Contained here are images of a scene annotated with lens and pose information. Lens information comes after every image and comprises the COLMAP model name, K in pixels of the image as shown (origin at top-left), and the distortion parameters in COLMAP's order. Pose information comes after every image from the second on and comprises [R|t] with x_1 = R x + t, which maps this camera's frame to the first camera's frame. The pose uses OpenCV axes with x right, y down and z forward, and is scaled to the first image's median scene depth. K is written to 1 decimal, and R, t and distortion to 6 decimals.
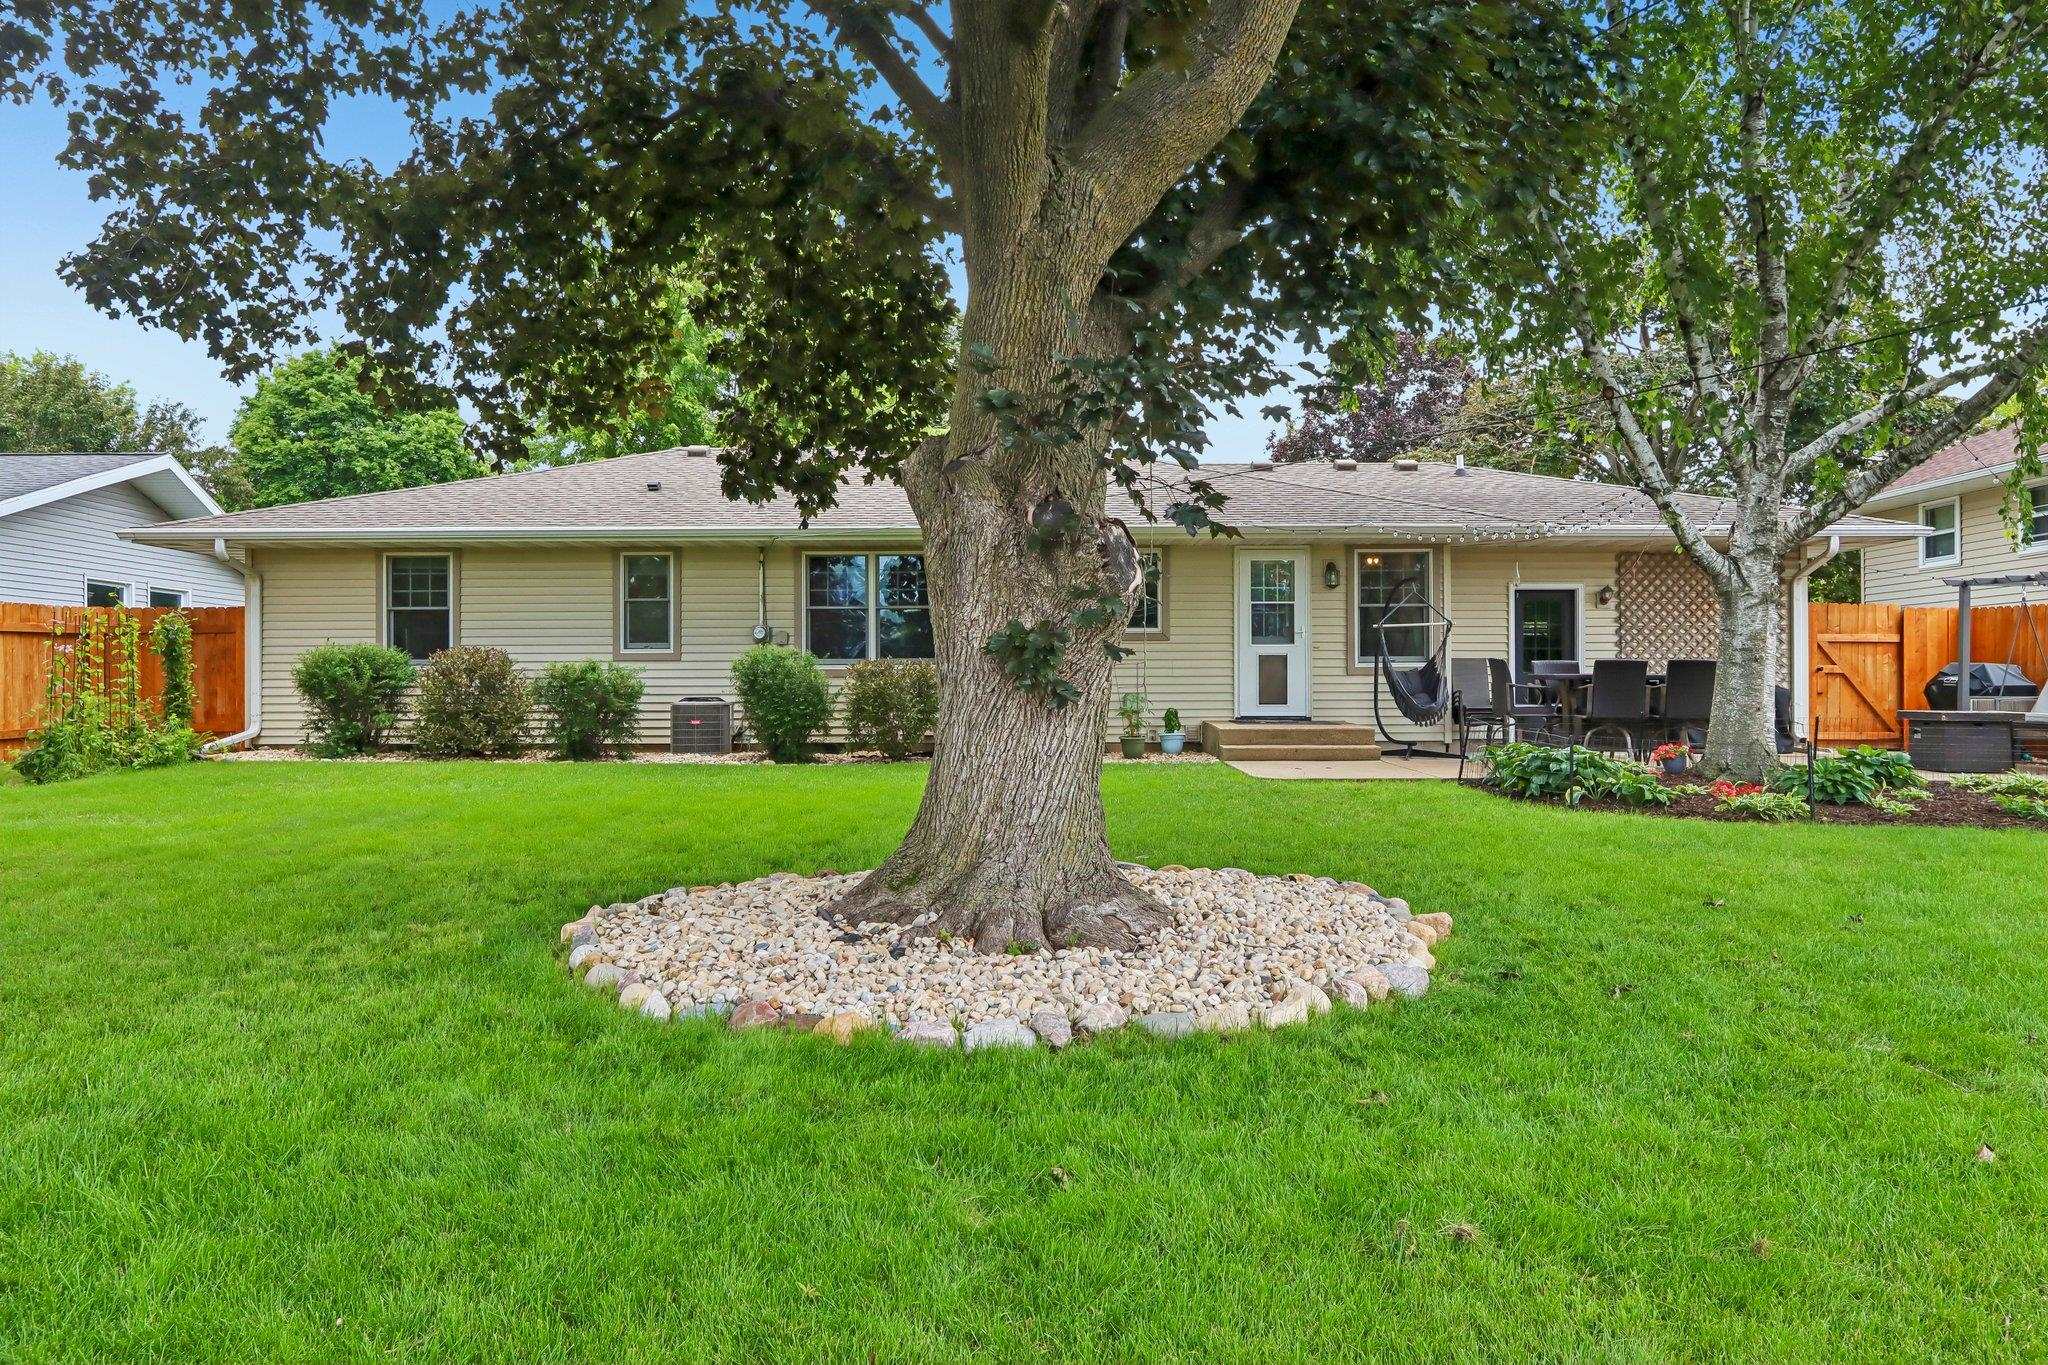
lens RADIAL K [[1592.9, 0, 1024.0], [0, 1592.9, 684.1], [0, 0, 1]] dist [0.001878, 0.000404]
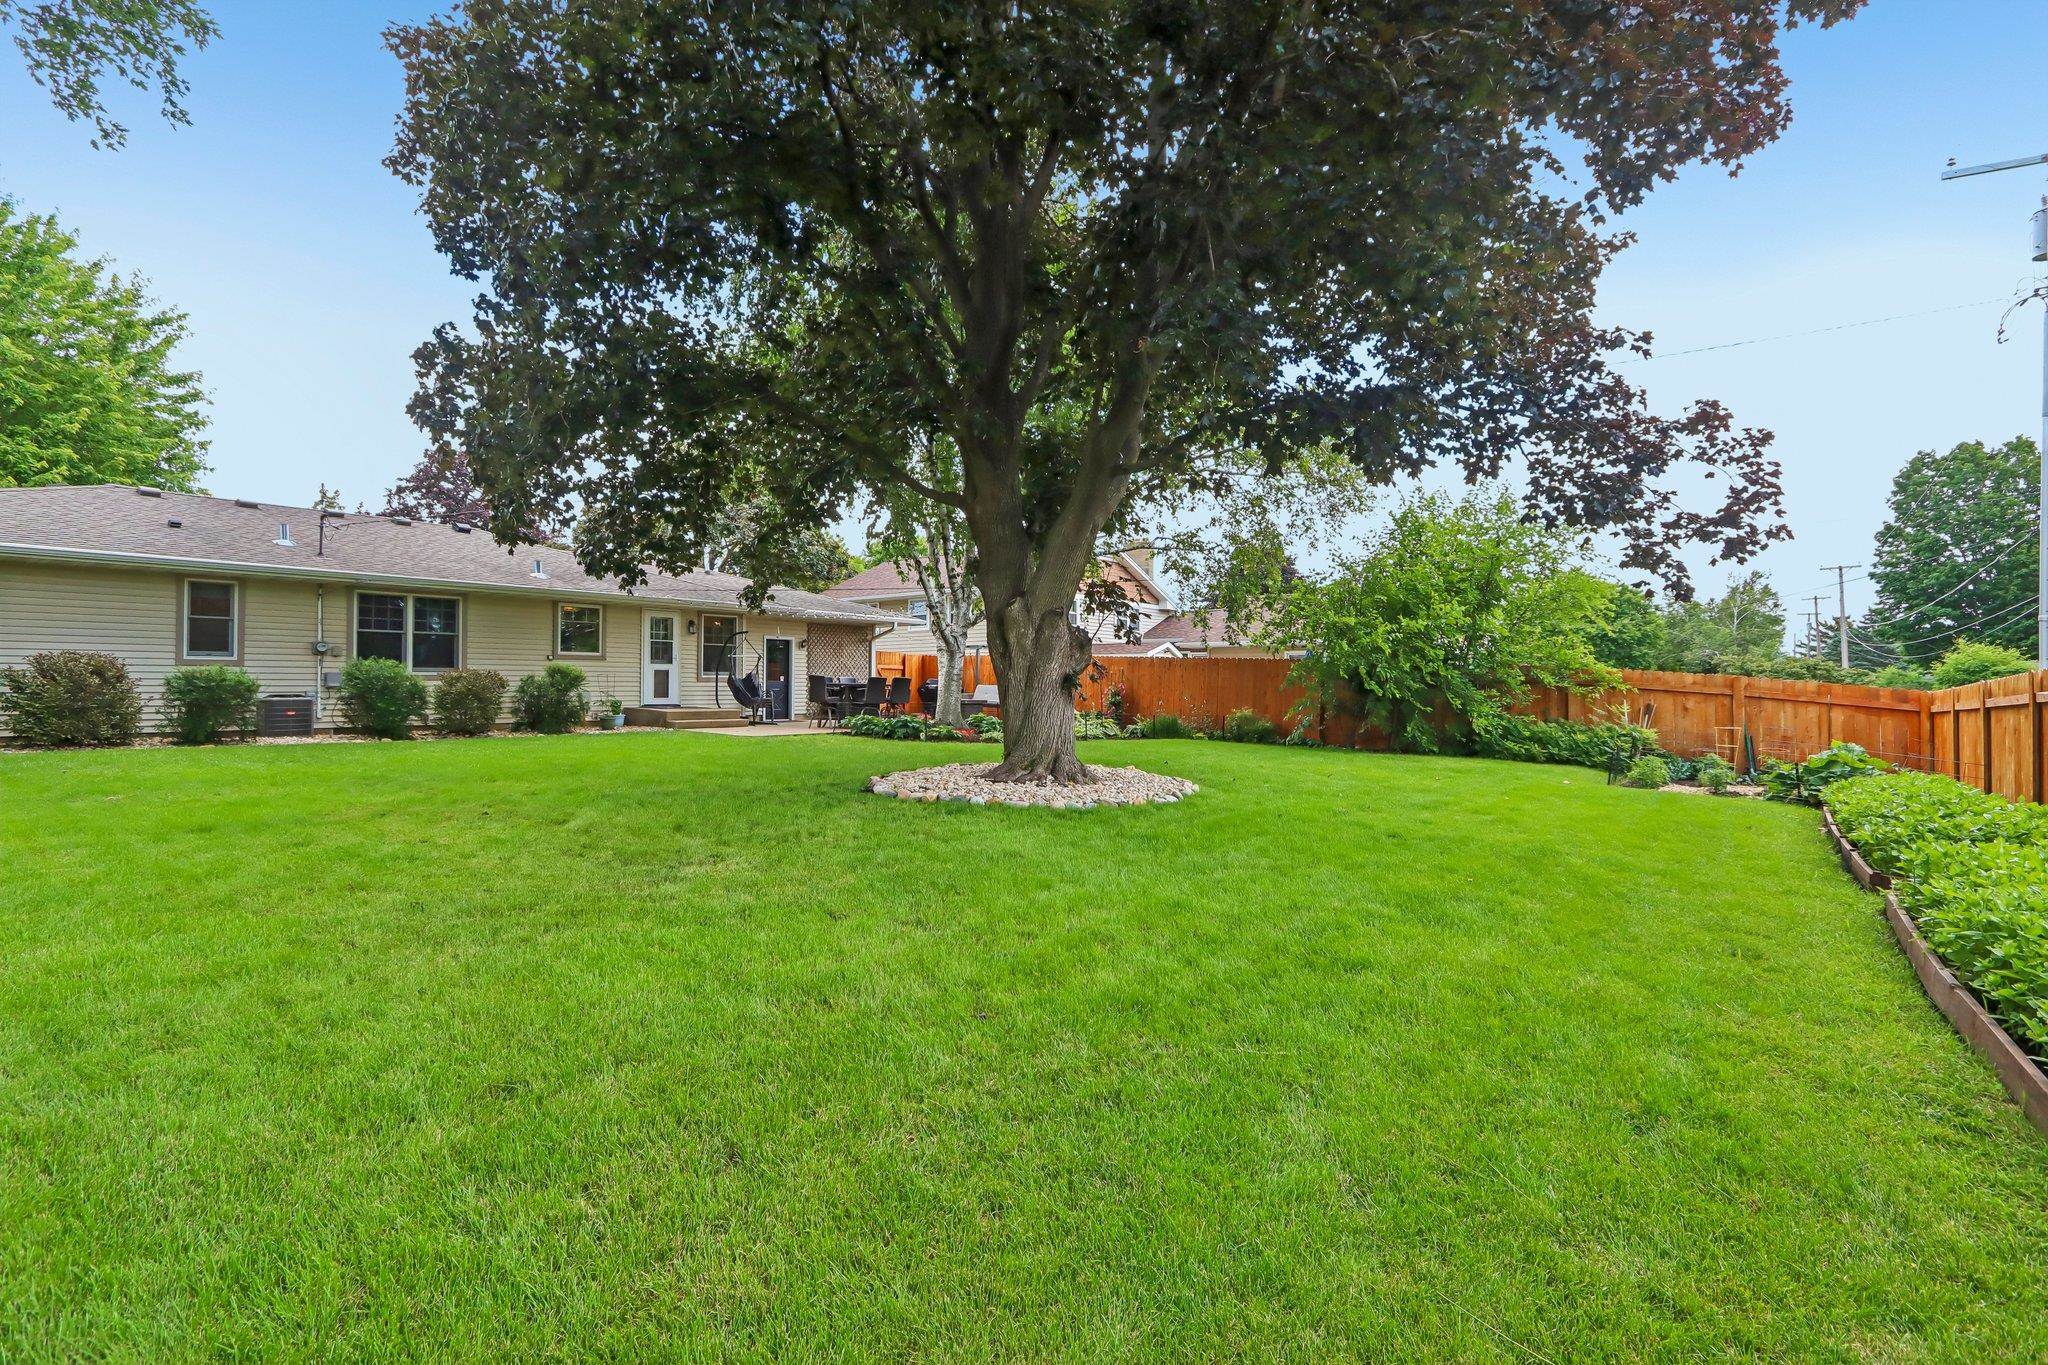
lens RADIAL K [[953.4, 0, 1024.9], [0, 953.4, 683.4], [0, 0, 1]] dist [0.000334, 0.000089]
pose [[0.621156, 0.007725, 0.783649, -0.428520], [-0.006039, 0.999969, -0.005070, -0.000373], [-0.783664, -0.001583, 0.621183, 0.017895]]
